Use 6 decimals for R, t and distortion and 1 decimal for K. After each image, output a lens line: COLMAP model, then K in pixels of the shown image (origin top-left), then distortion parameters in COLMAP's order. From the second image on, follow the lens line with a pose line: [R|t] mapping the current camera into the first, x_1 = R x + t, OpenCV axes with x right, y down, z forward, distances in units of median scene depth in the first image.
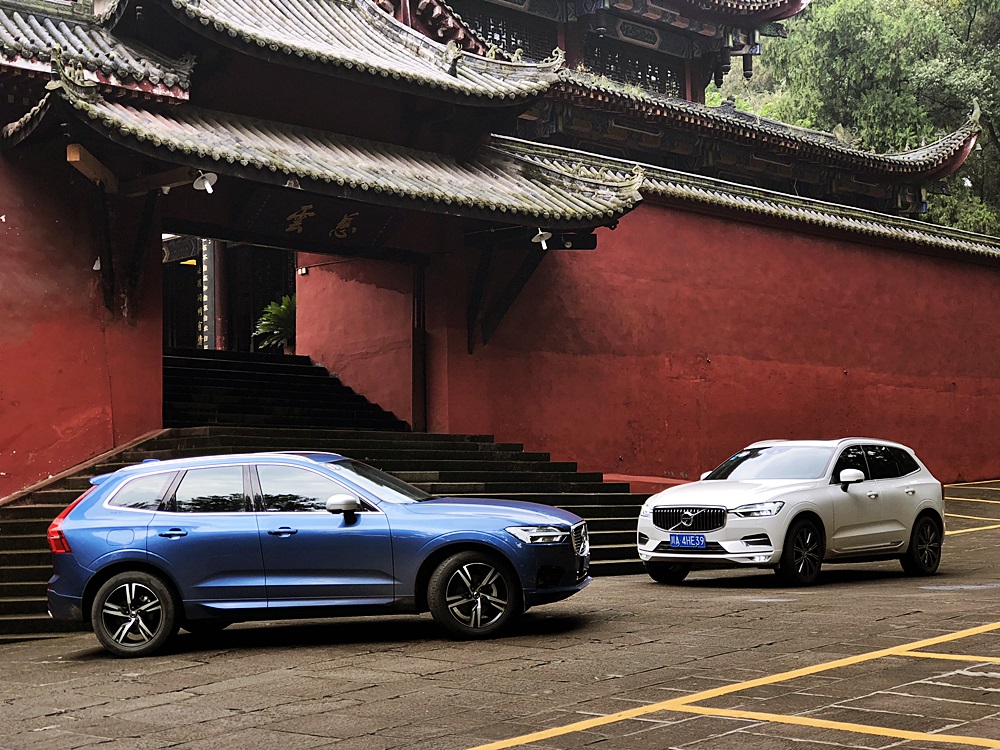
lens RADIAL K [[1618.5, 0, 500.0], [0, 1618.5, 375.0], [0, 0, 1]] dist [-0.197235, 1.393488]
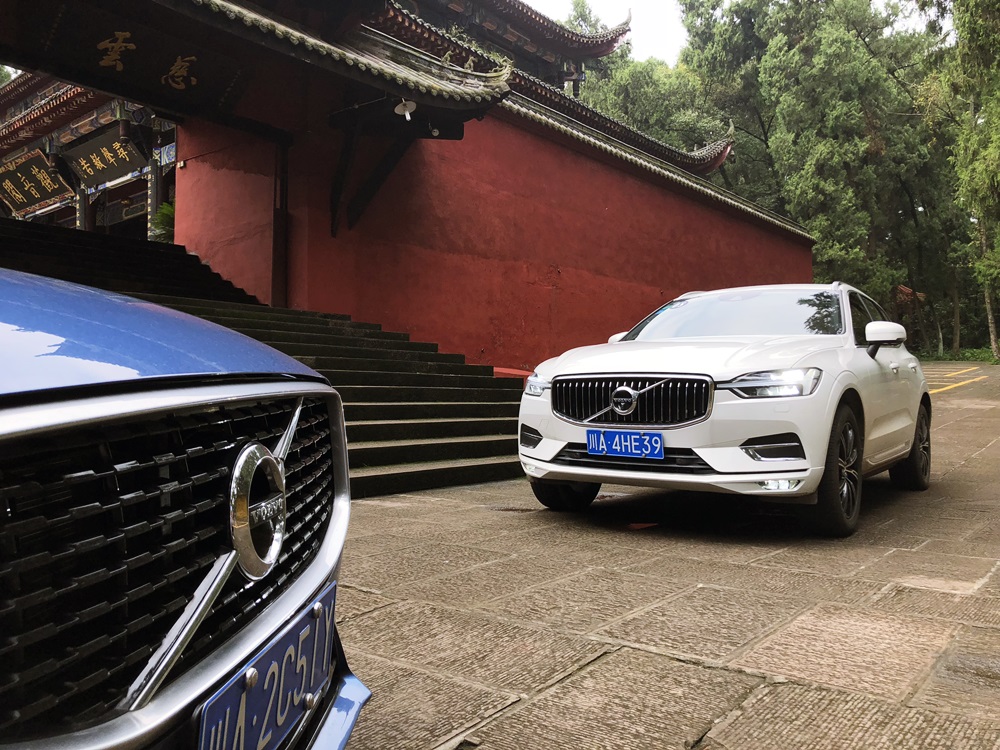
lens RADIAL K [[803.5, 0, 500.0], [0, 803.5, 375.0], [0, 0, 1]] dist [0.003773, -0.000579]
pose [[0.994789, 0.015030, 0.100840, 0.033950], [-0.019828, 0.998710, 0.046747, 0.045752], [-0.100007, -0.048503, 0.993804, 0.491165]]
